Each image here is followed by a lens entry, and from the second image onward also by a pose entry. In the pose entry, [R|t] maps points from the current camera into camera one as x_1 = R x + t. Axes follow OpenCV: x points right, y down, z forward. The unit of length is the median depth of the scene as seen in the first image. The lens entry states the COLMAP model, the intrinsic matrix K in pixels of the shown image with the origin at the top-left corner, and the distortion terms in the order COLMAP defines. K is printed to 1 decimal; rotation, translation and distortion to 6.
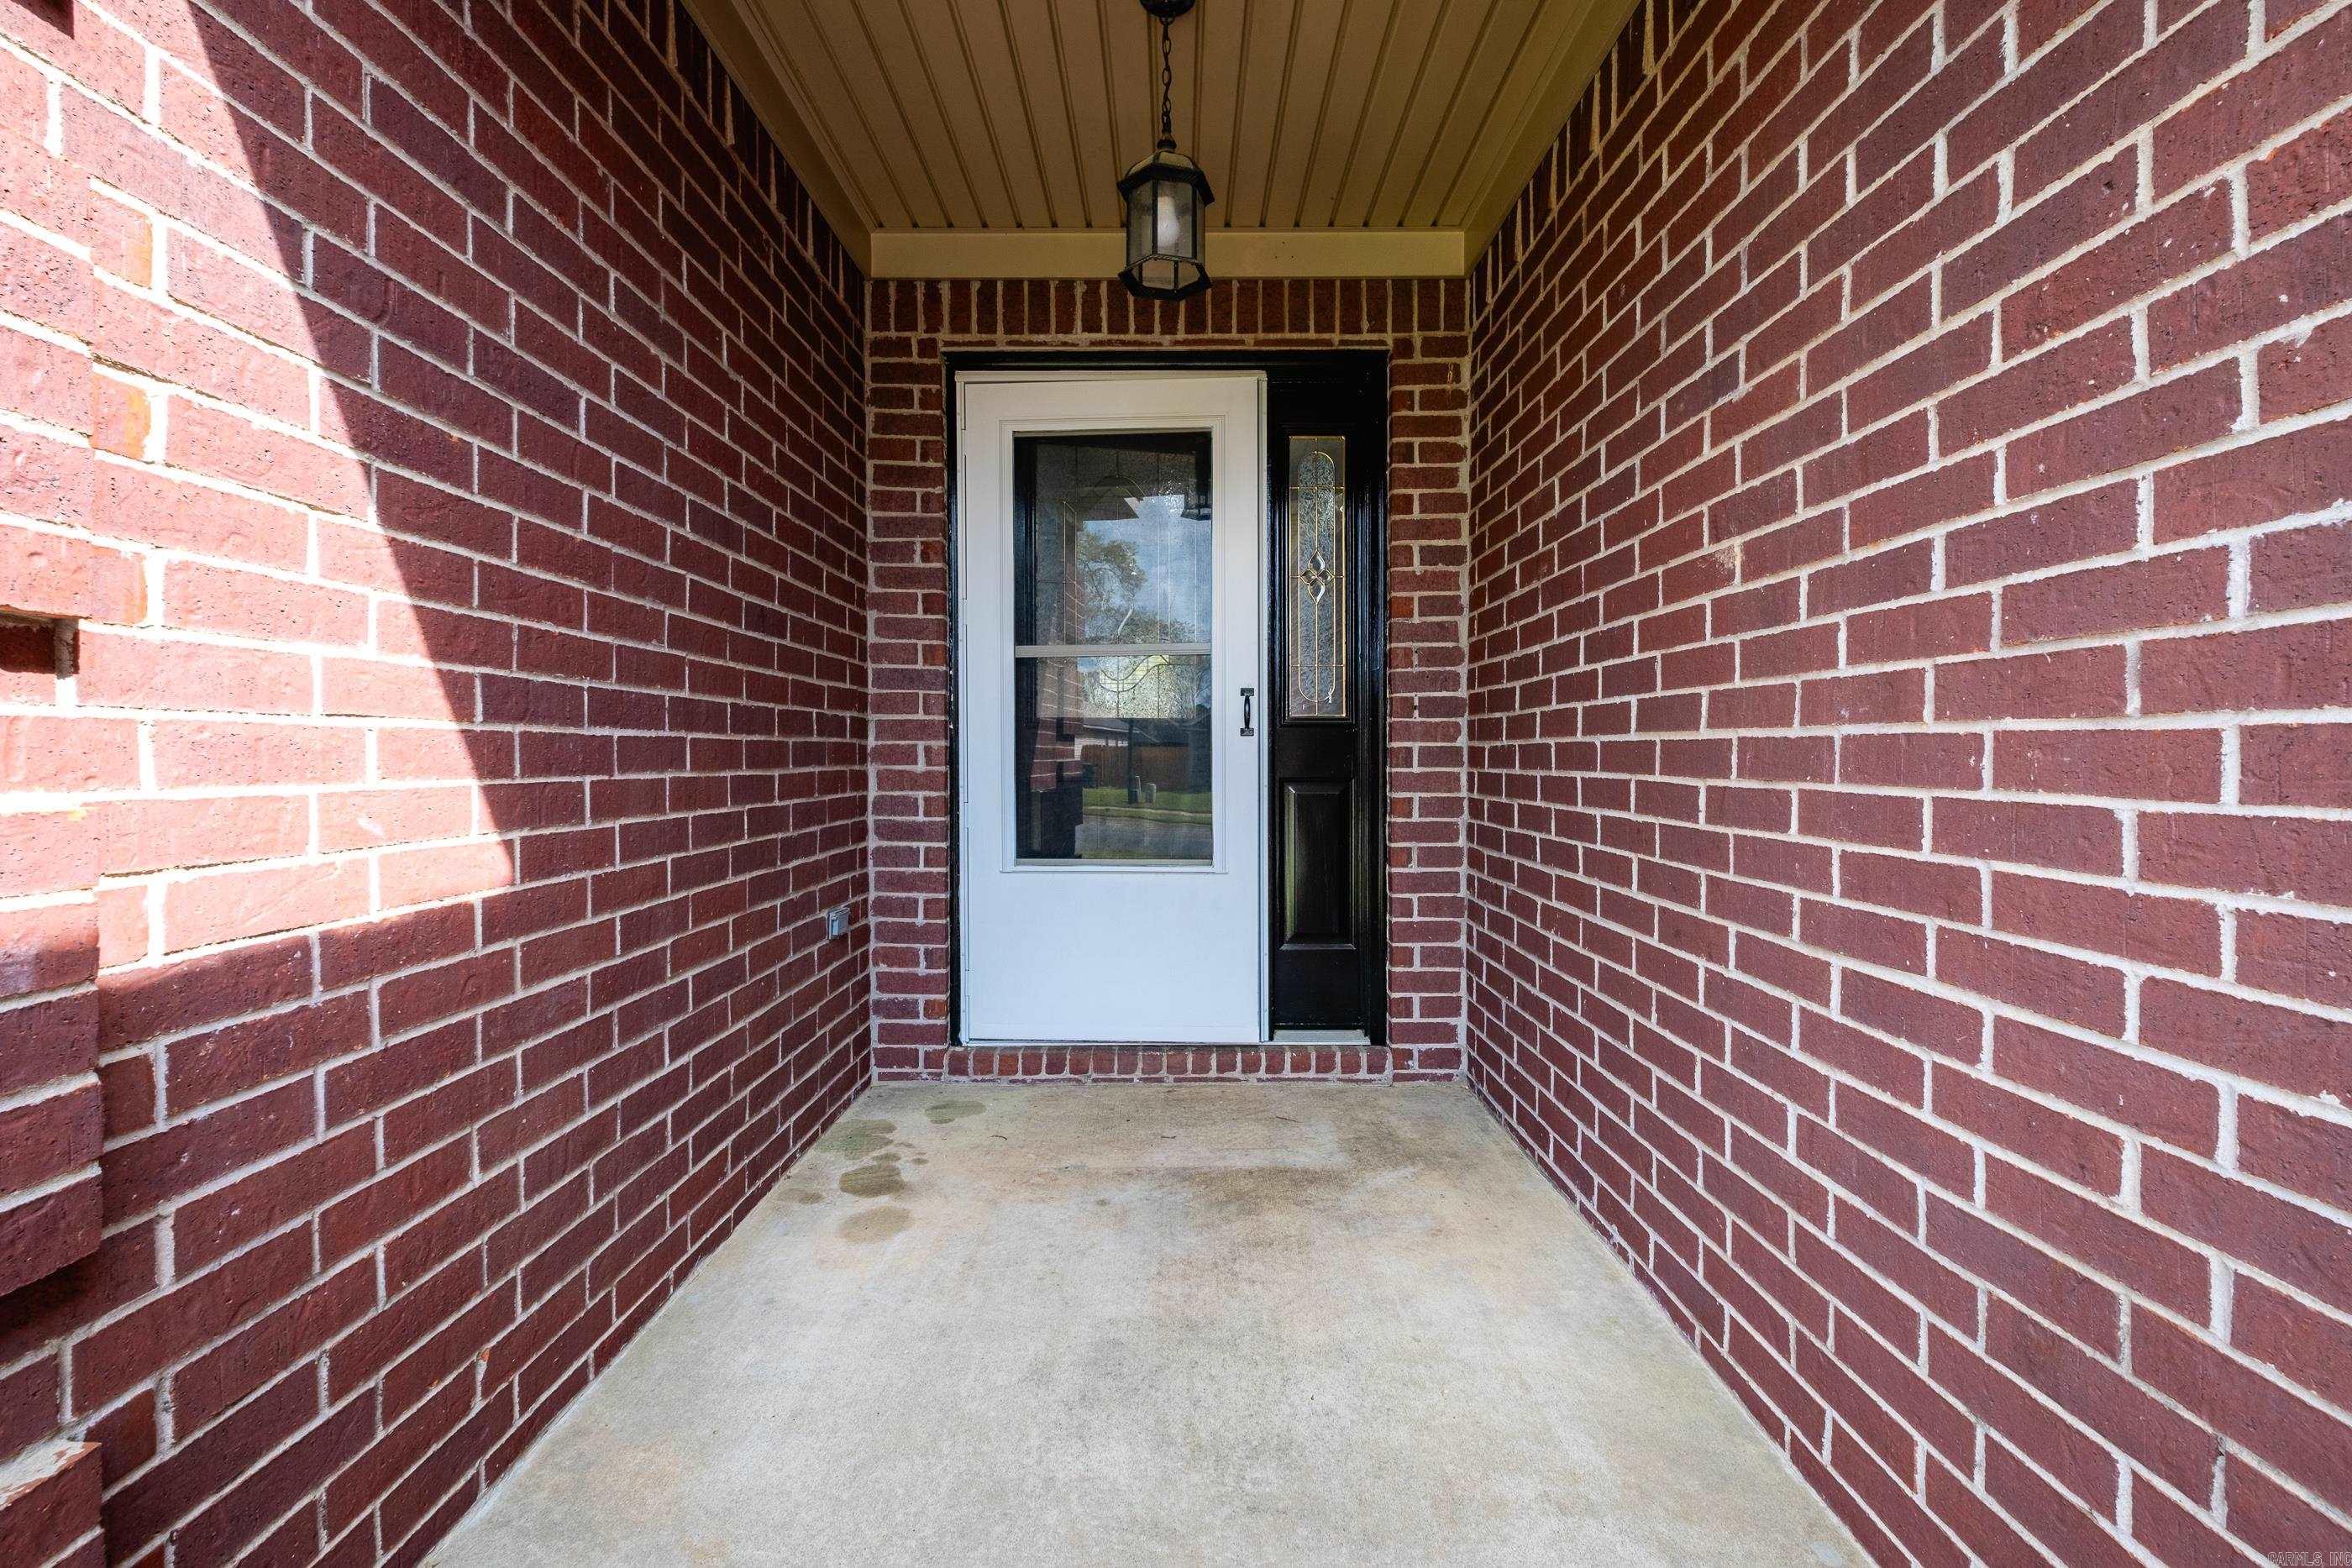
lens RADIAL K [[1017.5, 0, 1202.7], [0, 1017.5, 783.5], [0, 0, 1]] dist [0.000195, -0.001003]
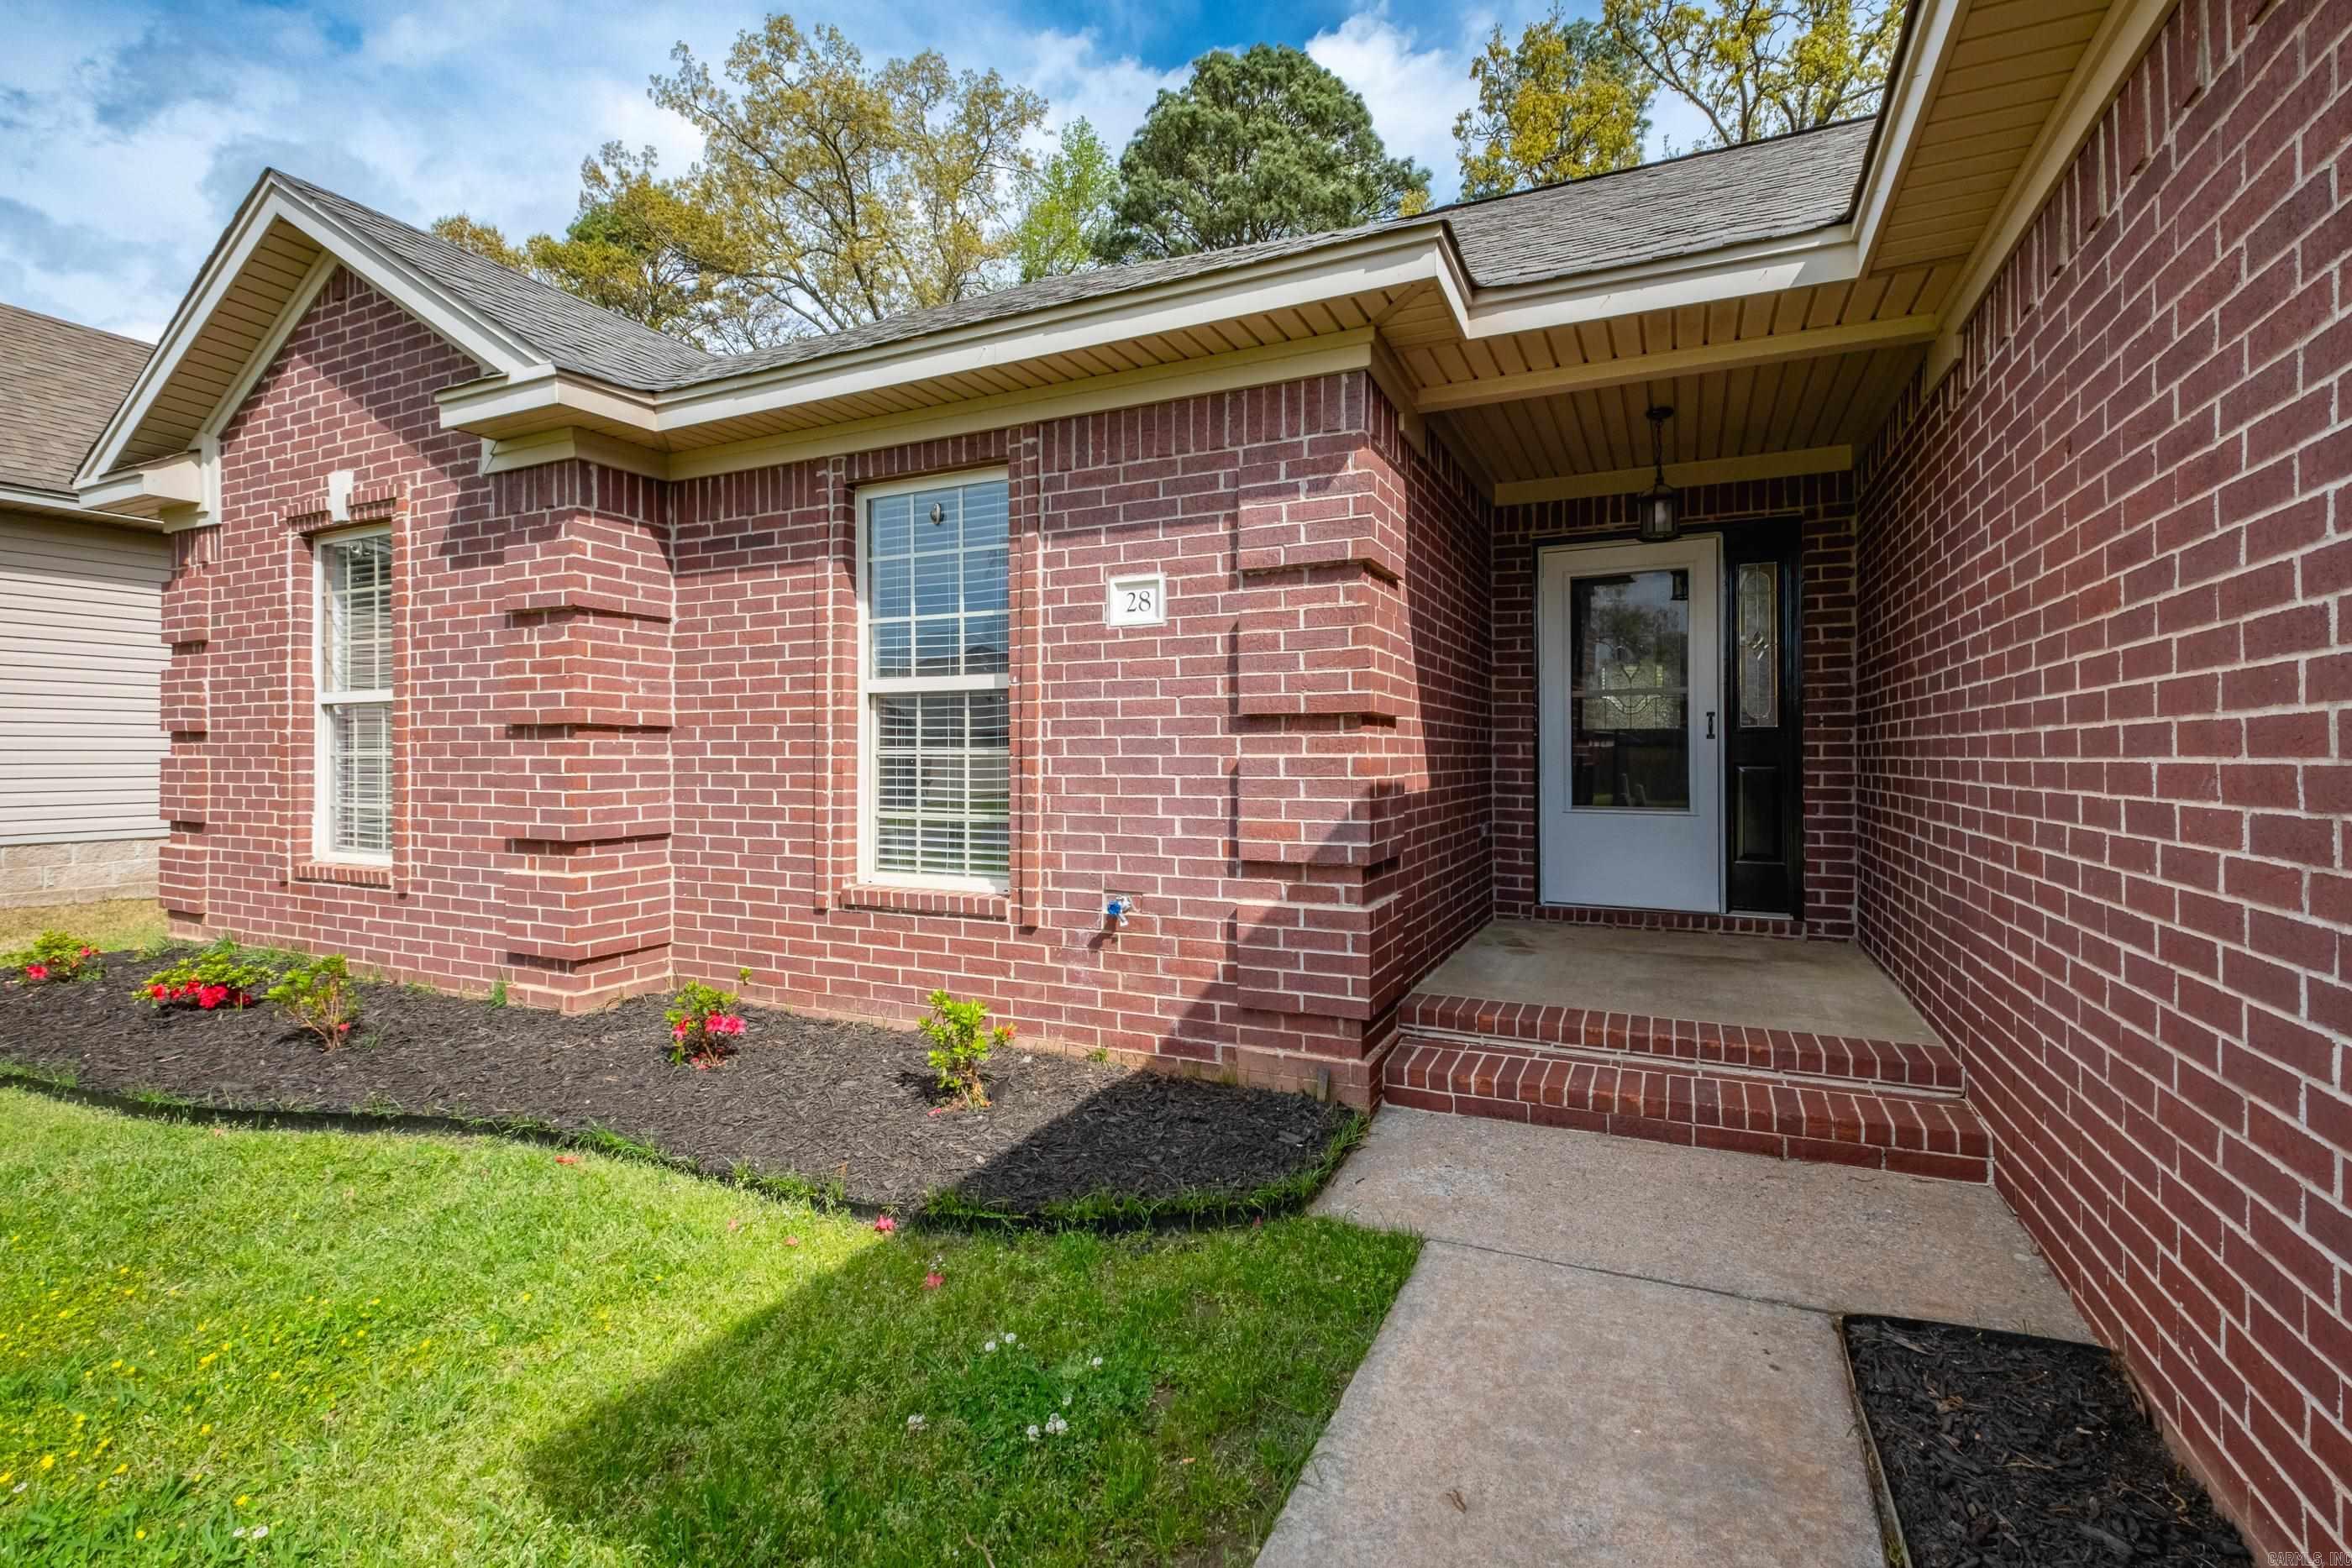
lens RADIAL K [[1042.6, 0, 1175.9], [0, 1042.6, 746.3], [0, 0, 1]] dist [-0.002023, -0.000915]
pose [[0.902459, -0.002137, -0.430770, -0.015384], [-0.006179, 0.999821, -0.017906, 0.004985], [0.430731, 0.018821, 0.902284, -1.037386]]
